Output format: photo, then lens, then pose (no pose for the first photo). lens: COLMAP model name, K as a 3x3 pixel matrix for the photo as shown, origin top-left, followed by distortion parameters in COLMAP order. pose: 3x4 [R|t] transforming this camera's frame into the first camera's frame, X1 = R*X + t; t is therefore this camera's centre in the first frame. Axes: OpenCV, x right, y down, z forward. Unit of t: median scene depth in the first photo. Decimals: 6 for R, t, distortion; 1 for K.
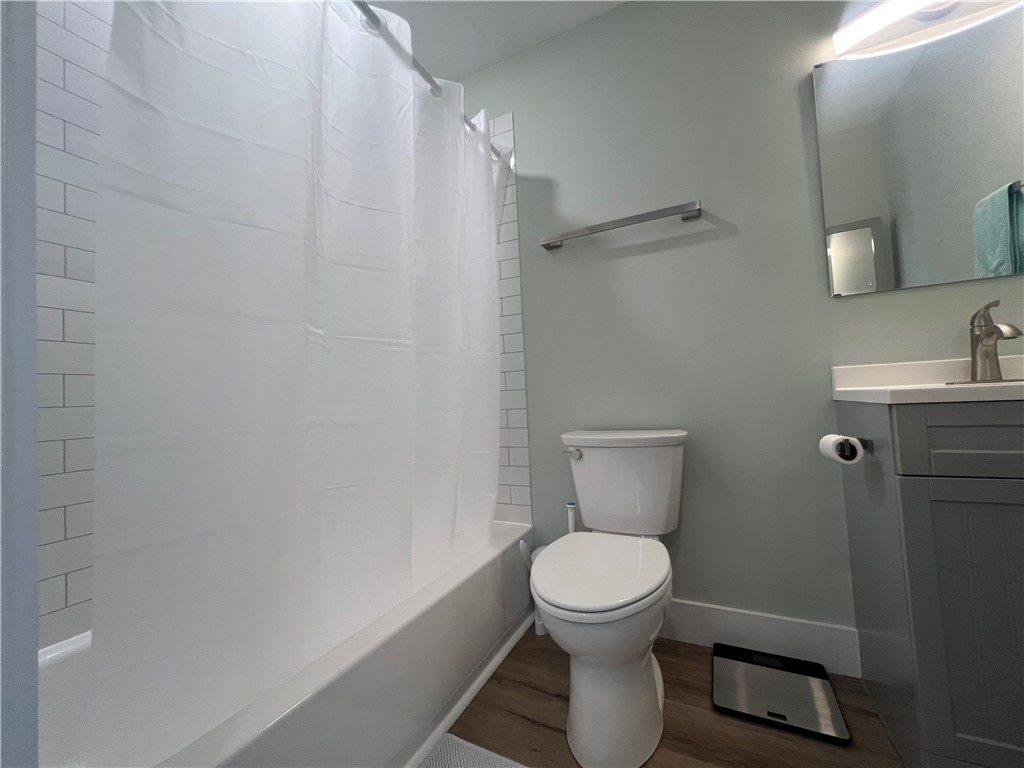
lens RADIAL K [[409.2, 0, 513.4], [0, 409.2, 384.8], [0, 0, 1]] dist [-0.001897, 0.000700]
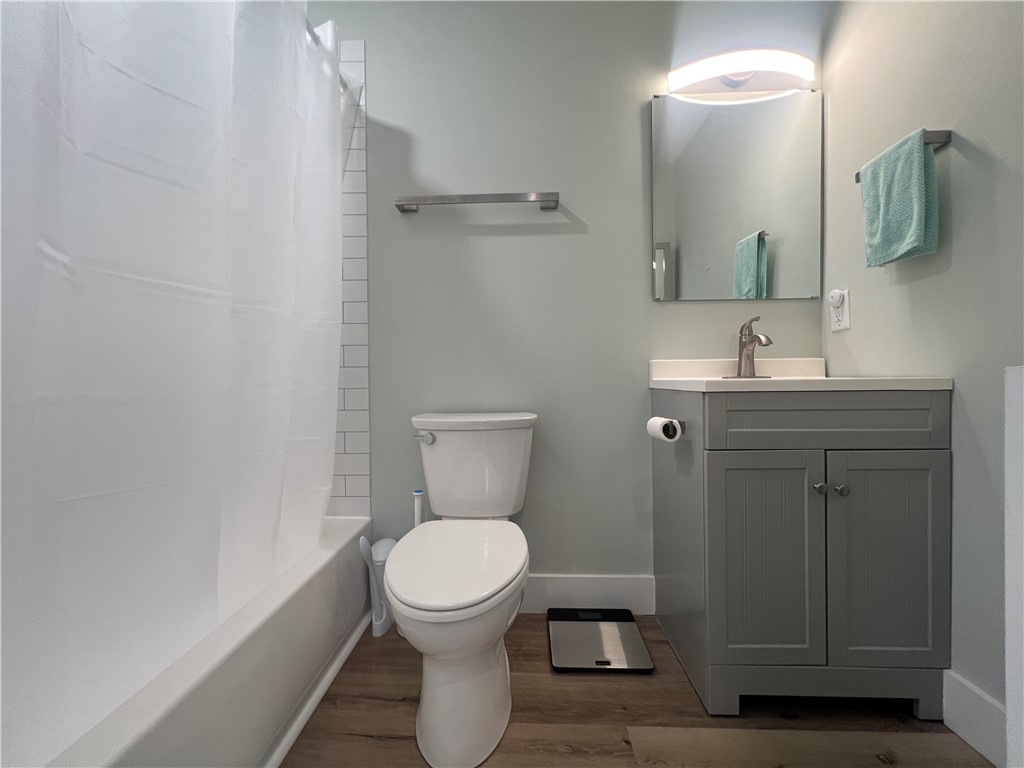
lens RADIAL K [[409.2, 0, 514.0], [0, 409.2, 384.3], [0, 0, 1]] dist [-0.001897, 0.000700]
pose [[0.910610, 0.032034, 0.412022, -0.062907], [-0.048413, 0.998395, 0.029372, 0.010661], [-0.410420, -0.046694, 0.910700, 0.084376]]
